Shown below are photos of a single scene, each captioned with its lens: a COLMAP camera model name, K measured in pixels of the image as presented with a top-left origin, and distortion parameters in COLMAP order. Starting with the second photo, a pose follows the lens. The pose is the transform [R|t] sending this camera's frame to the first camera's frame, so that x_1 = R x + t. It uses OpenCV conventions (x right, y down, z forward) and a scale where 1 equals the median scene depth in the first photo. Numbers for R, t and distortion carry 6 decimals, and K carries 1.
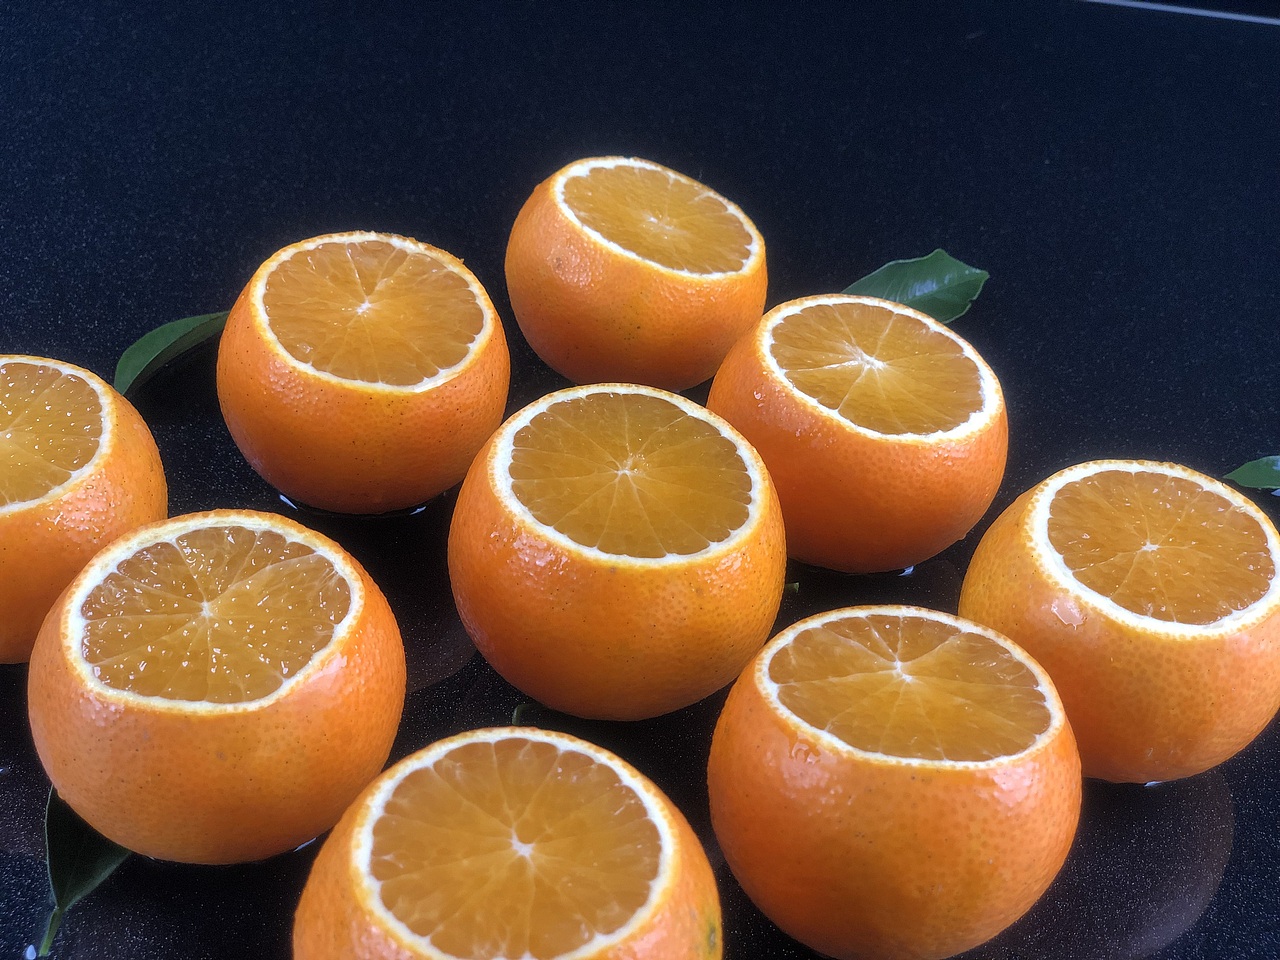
lens RADIAL K [[1938.6, 0, 640.0], [0, 1938.6, 480.0], [0, 0, 1]] dist [0.025682, -0.493943]
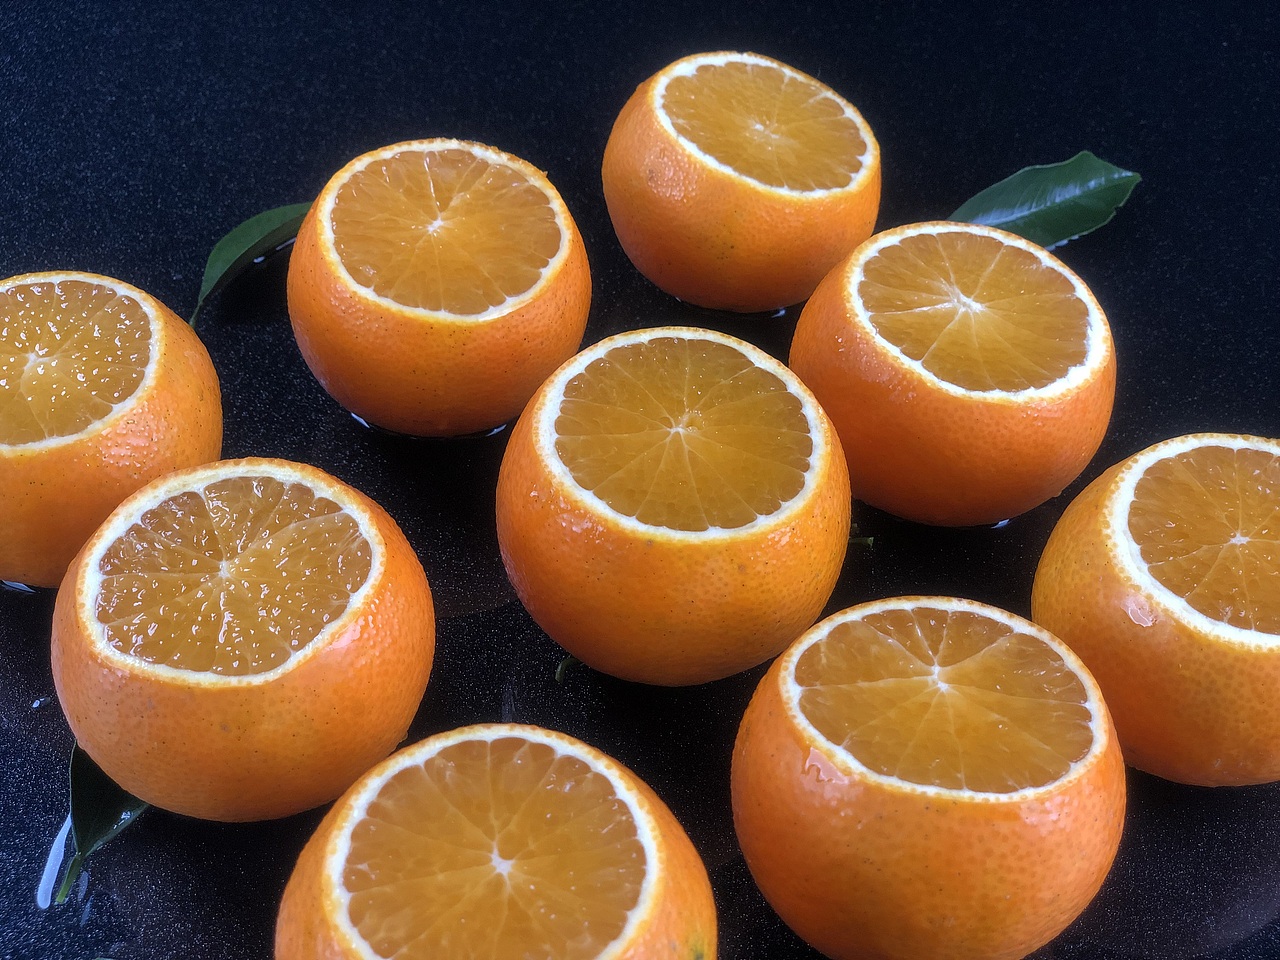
lens RADIAL K [[1933.1, 0, 651.5], [0, 1933.1, 484.4], [0, 0, 1]] dist [-0.009791, -0.227884]
pose [[0.992171, 0.051965, -0.113566, 0.092503], [-0.038296, 0.992109, 0.119389, -0.094537], [0.118874, -0.114106, 0.986331, 0.067907]]
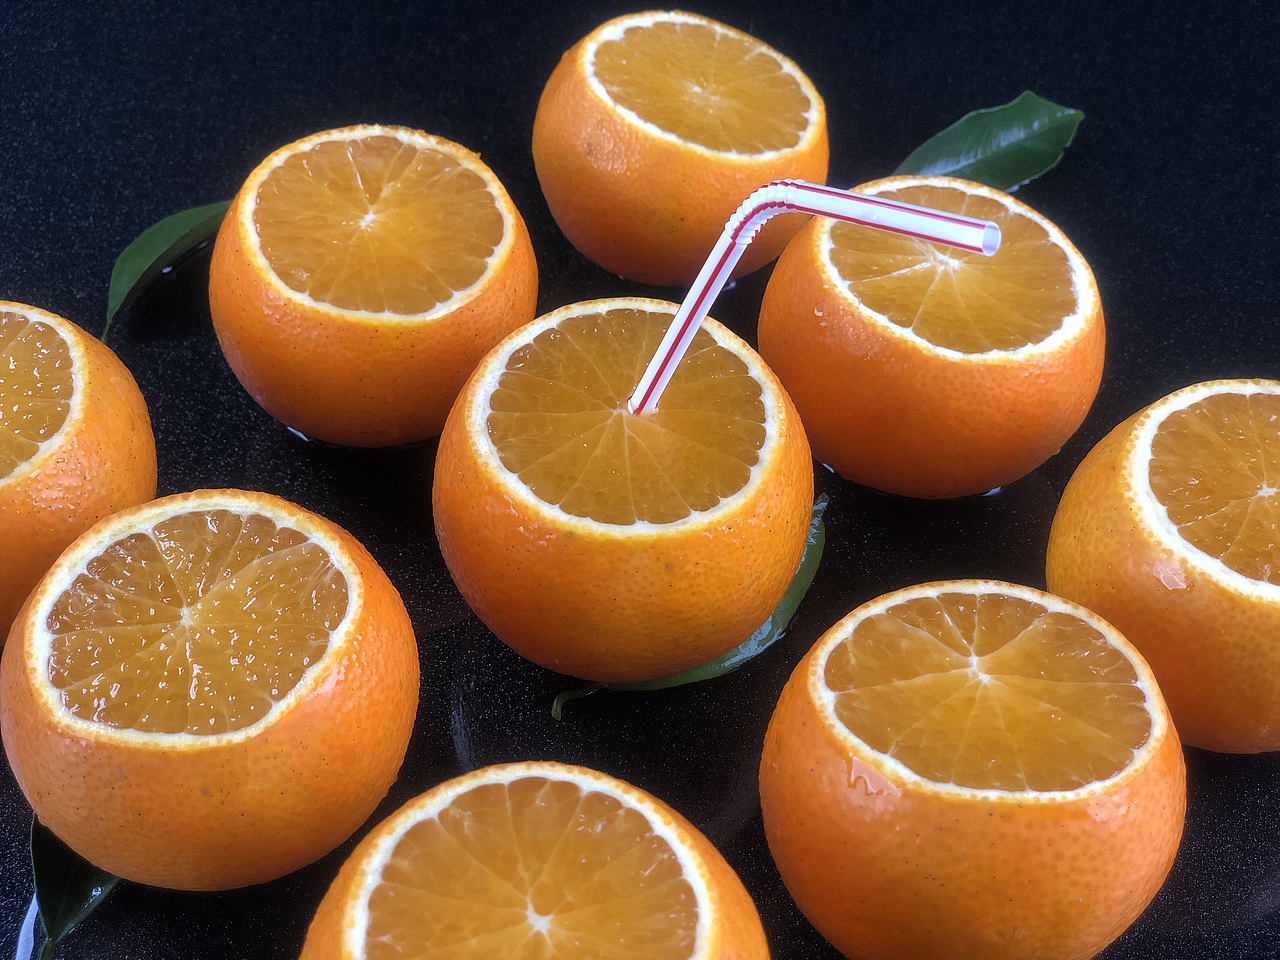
lens RADIAL K [[1938.6, 0, 640.0], [0, 1938.6, 480.0], [0, 0, 1]] dist [0.025682, -0.493943]
pose [[0.998200, -0.027635, -0.053227, 0.030210], [0.034494, 0.990569, 0.132599, -0.099587], [0.049060, -0.134197, 0.989740, 0.134795]]
